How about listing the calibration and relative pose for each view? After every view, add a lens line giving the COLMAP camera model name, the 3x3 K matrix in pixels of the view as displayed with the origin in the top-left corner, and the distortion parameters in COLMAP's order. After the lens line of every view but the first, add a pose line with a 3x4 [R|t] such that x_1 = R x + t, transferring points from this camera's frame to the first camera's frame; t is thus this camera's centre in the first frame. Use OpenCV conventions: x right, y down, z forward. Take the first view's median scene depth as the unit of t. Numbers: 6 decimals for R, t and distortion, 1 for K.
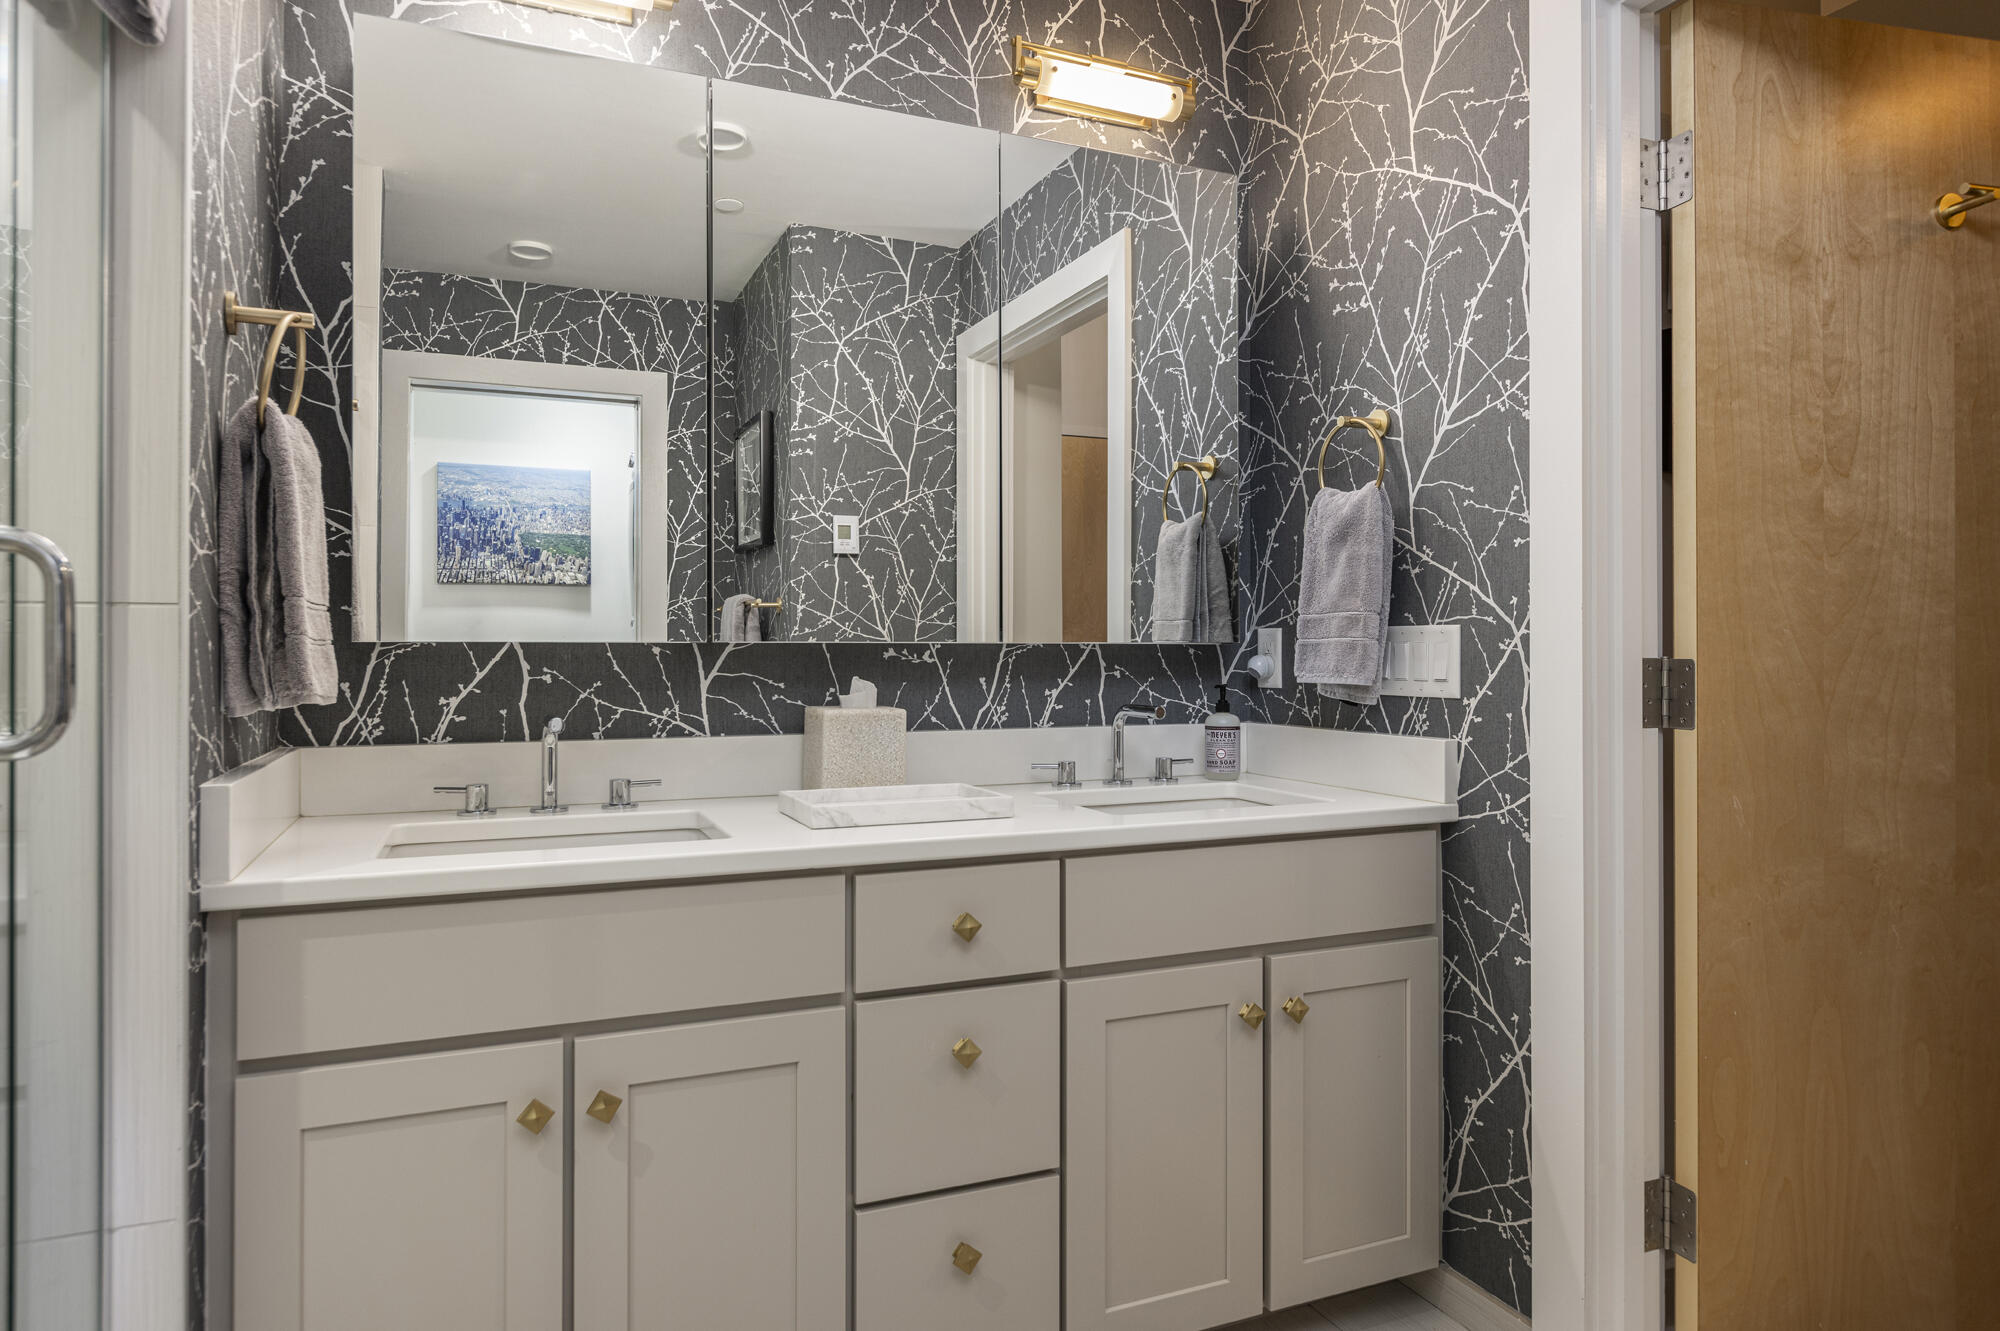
lens RADIAL K [[1160.4, 0, 990.0], [0, 1160.4, 644.7], [0, 0, 1]] dist [-0.024558, -0.000319]
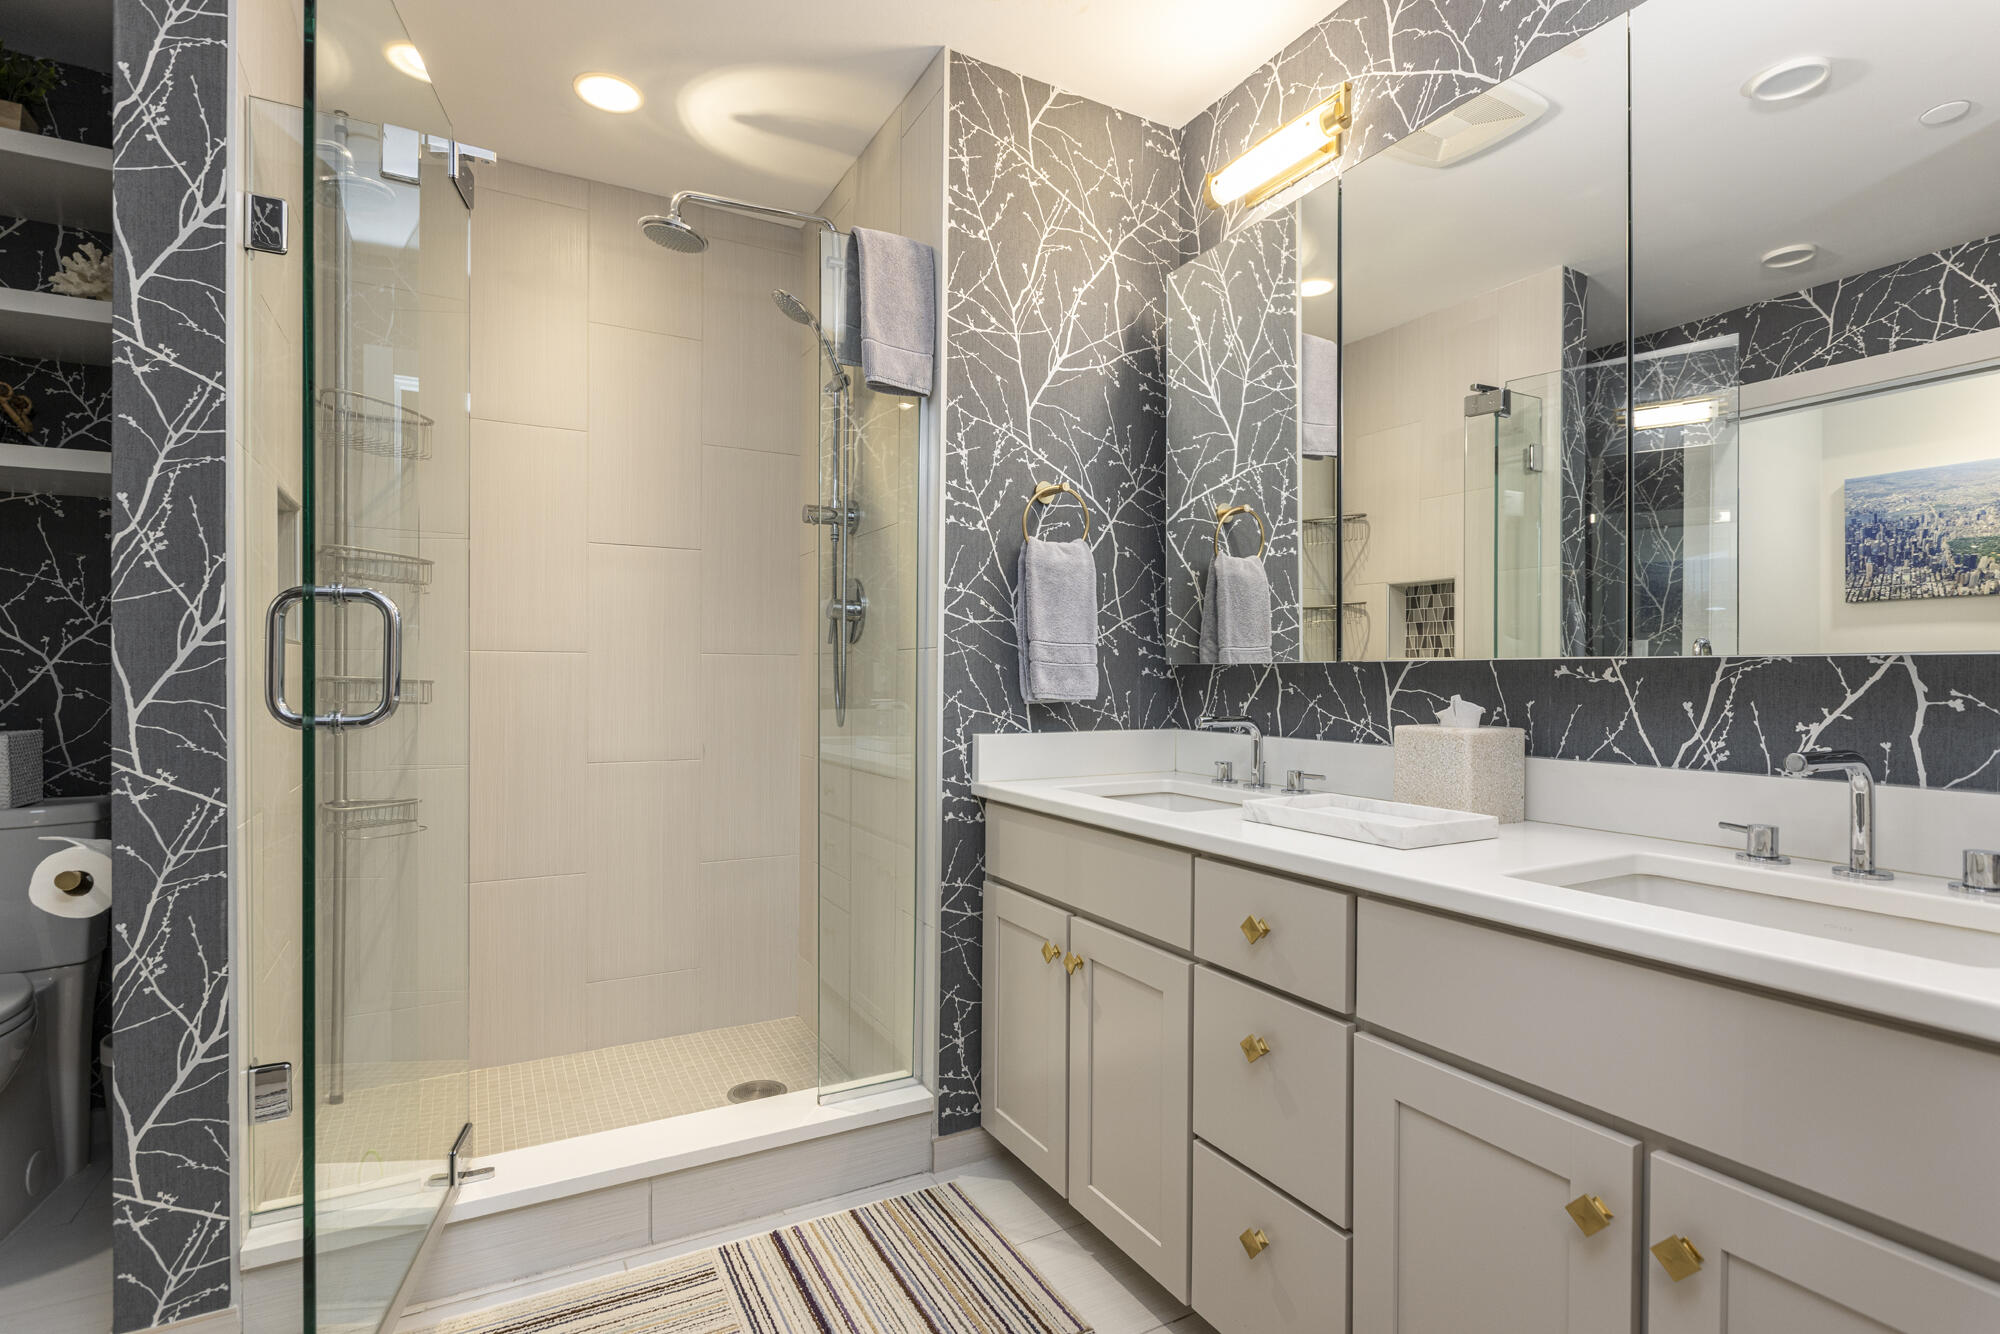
lens RADIAL K [[975.3, 0, 1041.6], [0, 975.3, 674.9], [0, 0, 1]] dist [-0.002245, -0.000465]
pose [[0.129797, 0.001356, -0.991540, 0.576027], [0.004882, 0.999986, 0.002007, 0.006311], [0.991529, -0.005102, 0.129788, 0.479370]]
